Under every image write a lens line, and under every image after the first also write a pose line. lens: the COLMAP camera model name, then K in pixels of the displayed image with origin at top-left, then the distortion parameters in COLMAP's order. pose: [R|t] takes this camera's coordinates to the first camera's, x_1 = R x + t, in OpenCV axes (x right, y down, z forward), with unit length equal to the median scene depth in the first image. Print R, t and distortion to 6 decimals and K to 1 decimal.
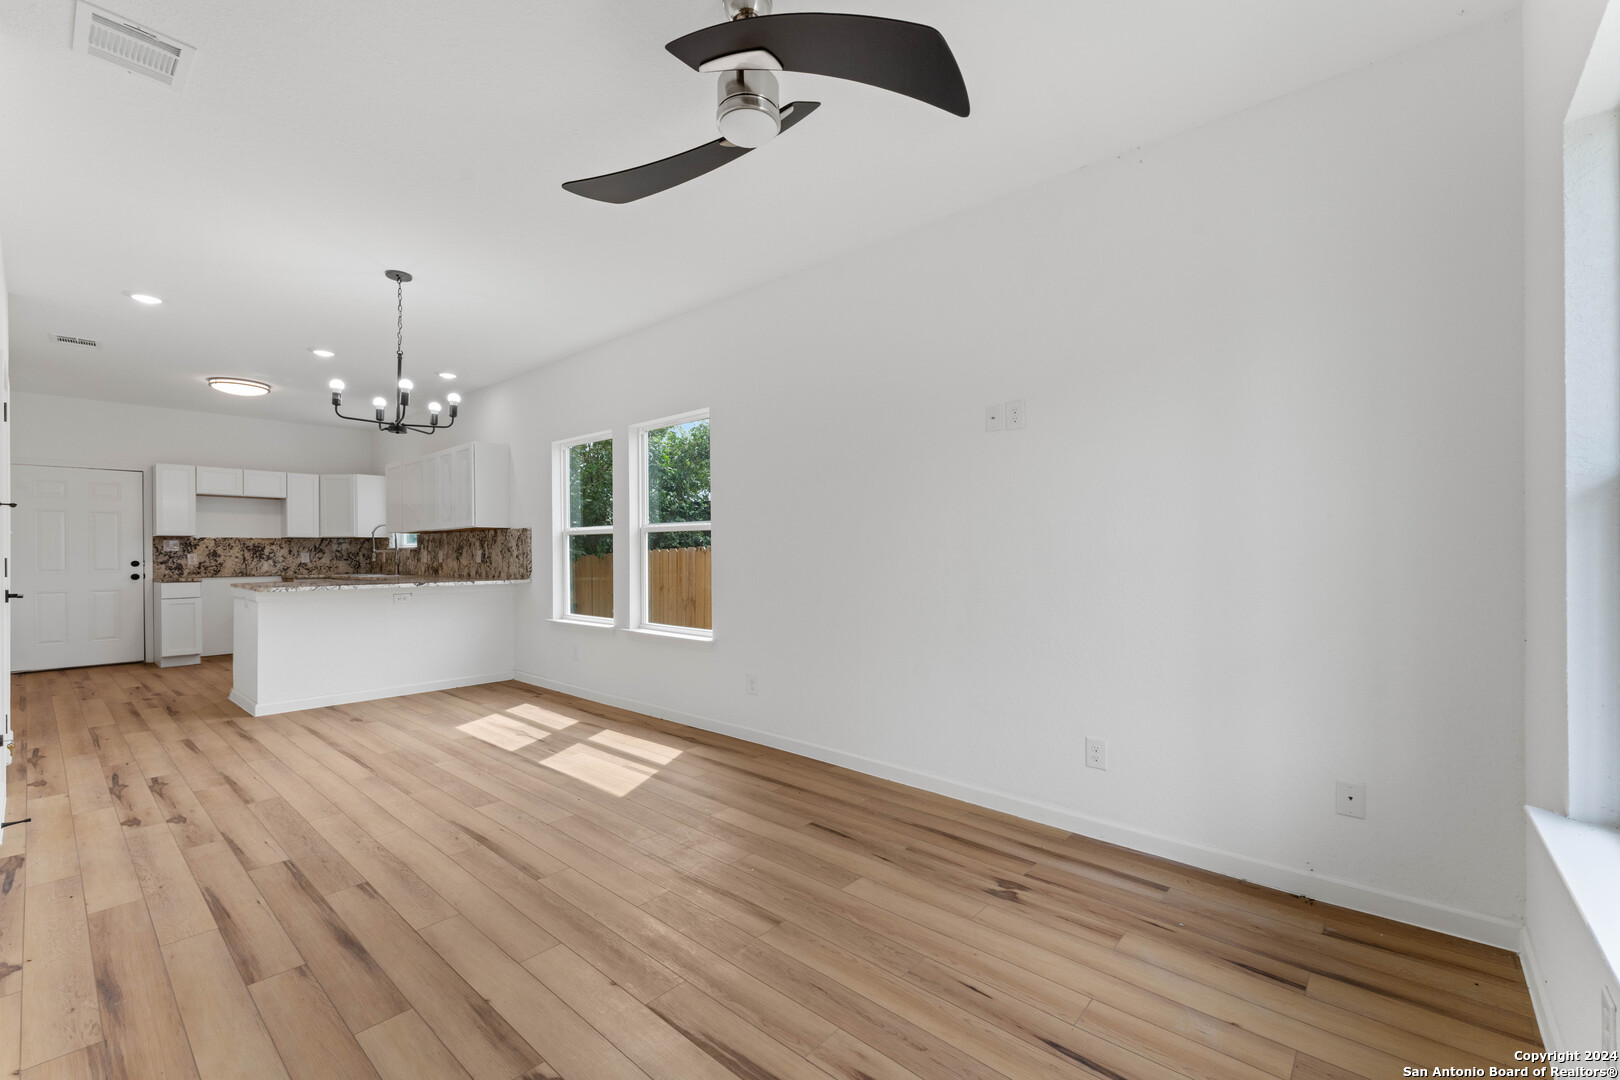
lens RADIAL K [[661.6, 0, 841.2], [0, 661.6, 552.4], [0, 0, 1]] dist [0.001969, -0.000408]
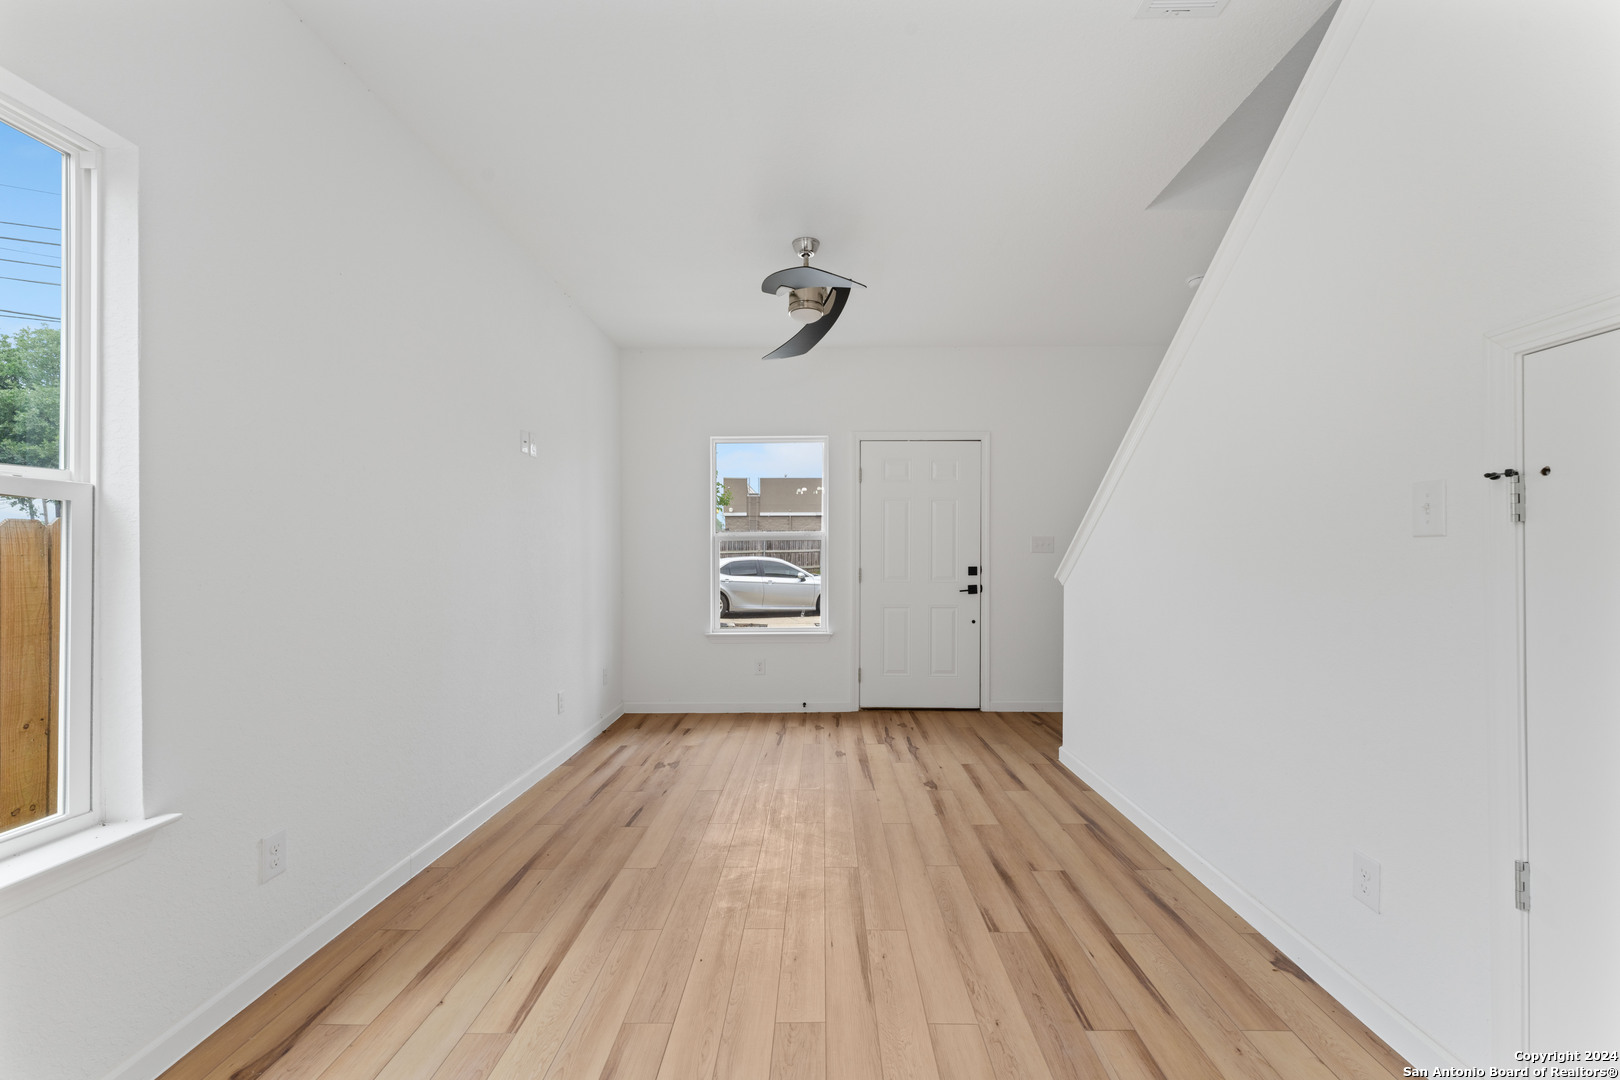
lens RADIAL K [[661.9, 0, 826.5], [0, 661.9, 553.0], [0, 0, 1]] dist [0.002780, 0.000374]
pose [[-0.634382, 0.006528, 0.772992, -0.460447], [0.005966, 0.999976, -0.003548, -0.002761], [-0.772996, 0.002361, -0.634406, 0.629101]]
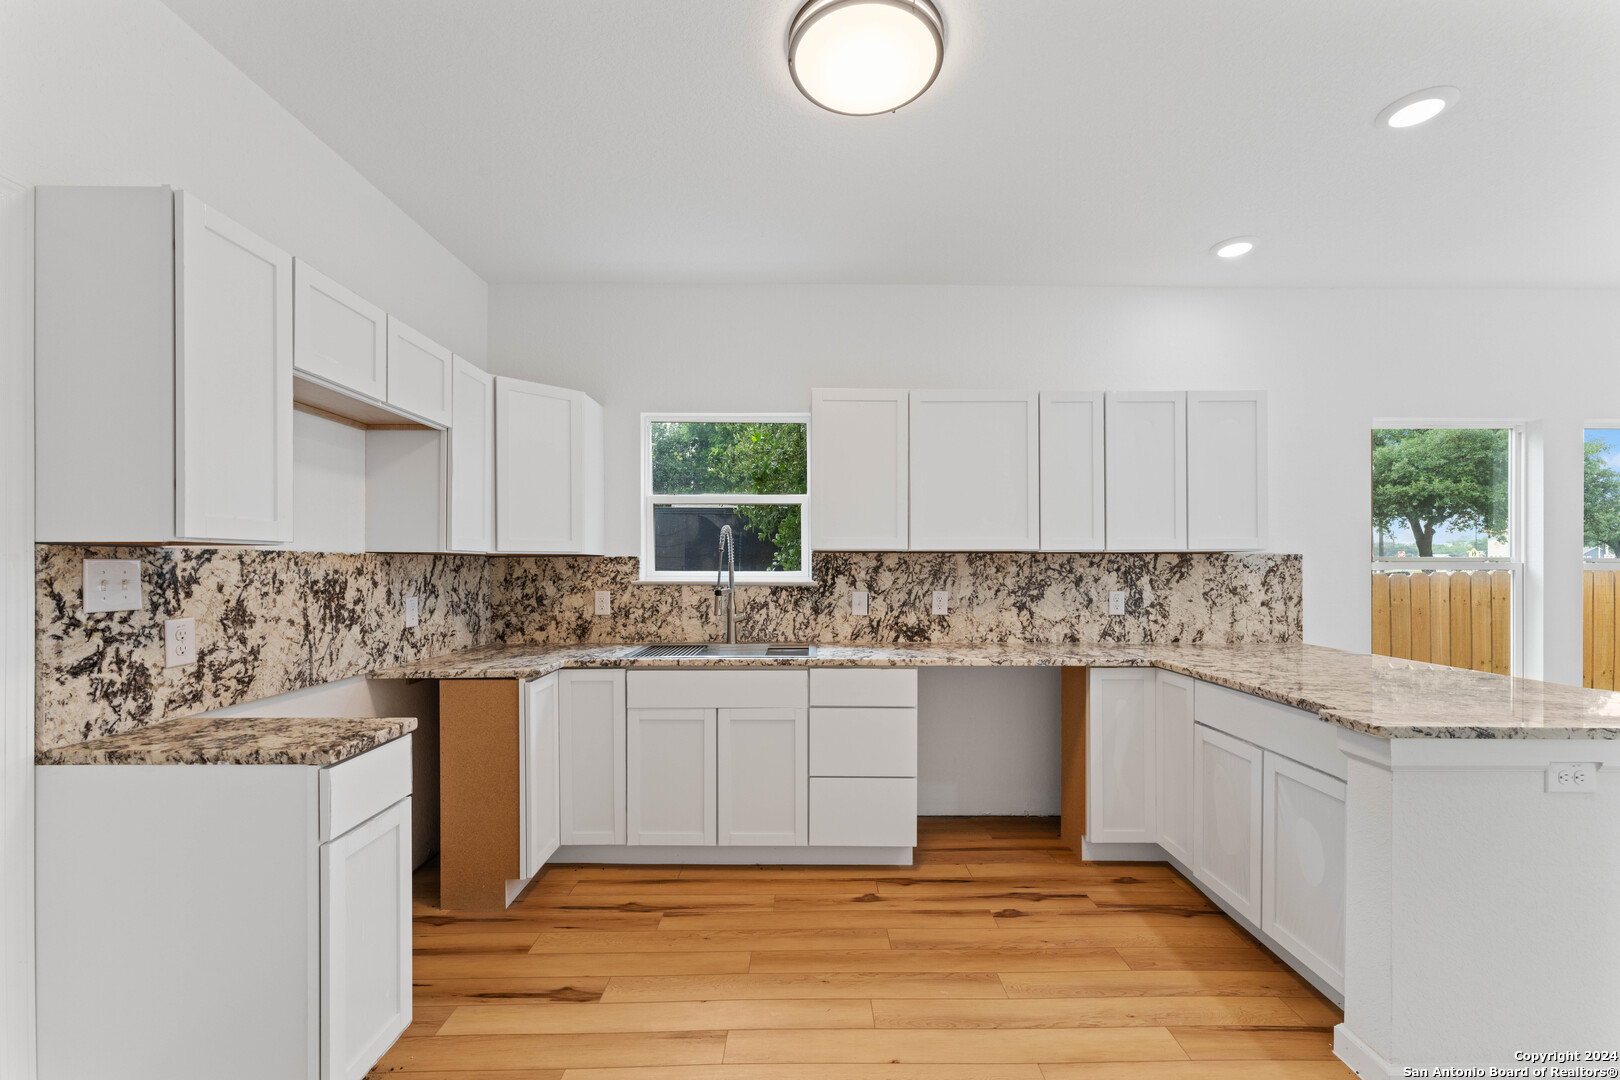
lens RADIAL K [[653.3, 0, 821.5], [0, 653.3, 569.0], [0, 0, 1]] dist [0.000853, -0.000153]
pose [[0.768788, 0.005219, 0.639483, -1.051343], [-0.008416, 0.999963, 0.001957, -0.019589], [-0.639449, -0.006886, 0.768803, 0.746994]]
